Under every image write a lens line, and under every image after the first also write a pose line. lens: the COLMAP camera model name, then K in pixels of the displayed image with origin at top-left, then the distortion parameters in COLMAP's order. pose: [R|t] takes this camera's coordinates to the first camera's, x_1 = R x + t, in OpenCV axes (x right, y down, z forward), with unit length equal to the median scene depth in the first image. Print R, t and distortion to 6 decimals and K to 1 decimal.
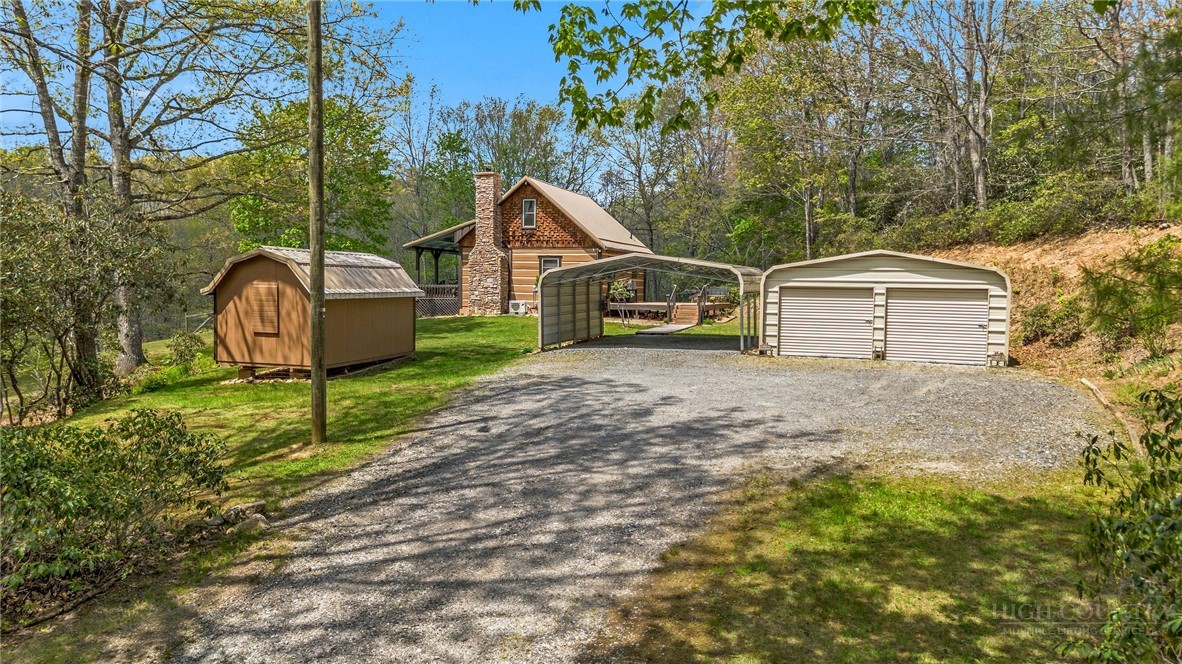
lens RADIAL K [[861.7, 0, 590.3], [0, 861.7, 301.2], [0, 0, 1]] dist [0.003760, -0.003659]
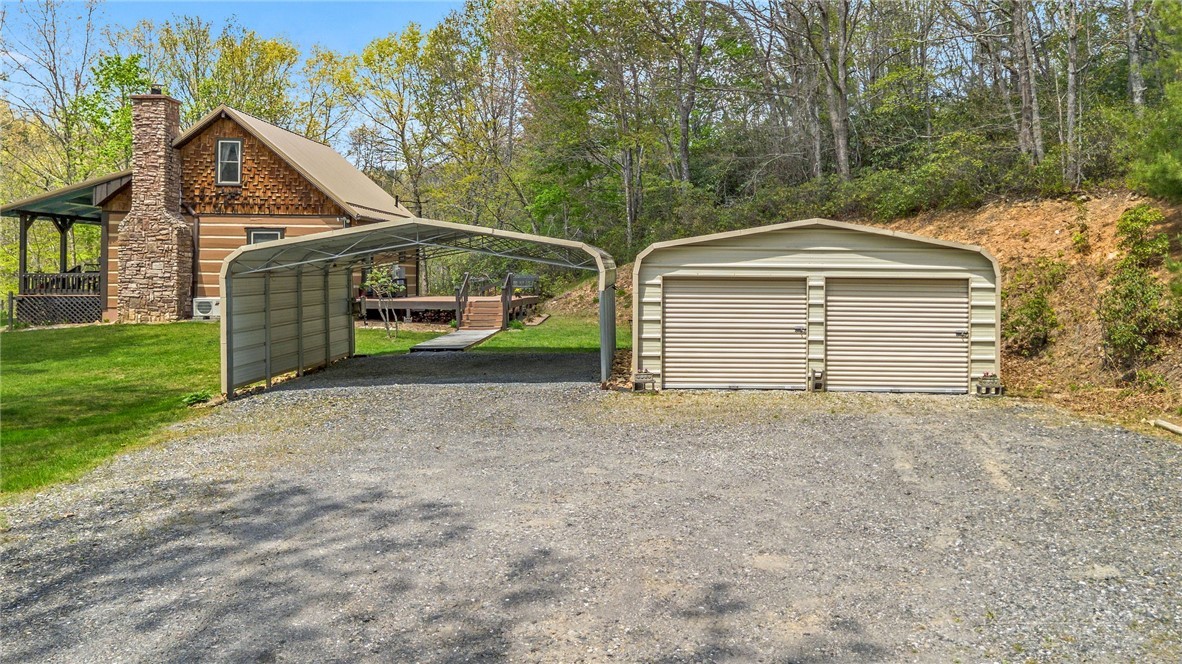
lens RADIAL K [[838.0, 0, 680.3], [0, 838.0, 284.4], [0, 0, 1]] dist [0.037896, -0.004551]
pose [[0.928288, -0.009895, 0.371731, 0.006978], [0.009998, 0.999949, 0.001650, -0.008546], [-0.371728, 0.002185, 0.928339, 0.312555]]
